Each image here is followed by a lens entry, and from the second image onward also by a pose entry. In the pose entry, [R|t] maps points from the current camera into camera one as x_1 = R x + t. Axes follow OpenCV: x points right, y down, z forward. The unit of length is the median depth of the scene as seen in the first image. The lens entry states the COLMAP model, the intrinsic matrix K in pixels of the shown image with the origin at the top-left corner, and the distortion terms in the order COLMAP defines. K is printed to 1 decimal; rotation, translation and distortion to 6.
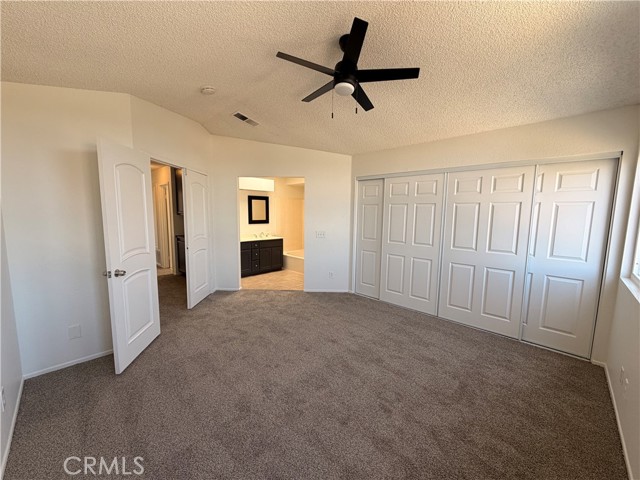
lens RADIAL K [[255.0, 0, 318.2], [0, 255.0, 241.3], [0, 0, 1]] dist [0.001162, 0.000034]
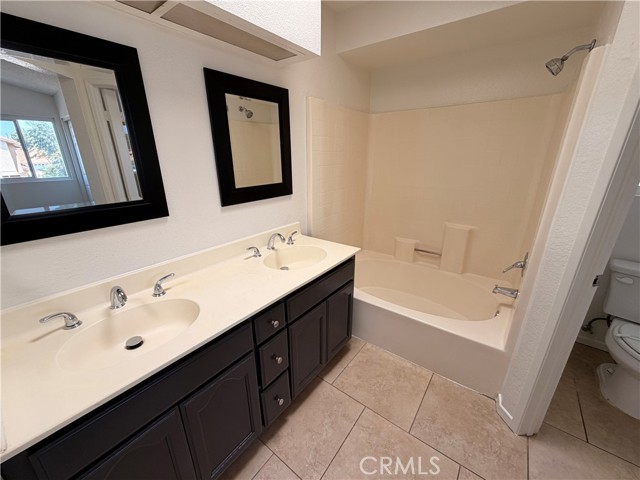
lens RADIAL K [[255.0, 0, 318.2], [0, 255.0, 241.3], [0, 0, 1]] dist [0.001162, 0.000034]
pose [[0.991687, -0.051675, 0.117837, -0.206324], [0.025221, 0.976113, 0.215796, -0.081815], [-0.126174, -0.211031, 0.969302, 0.725948]]
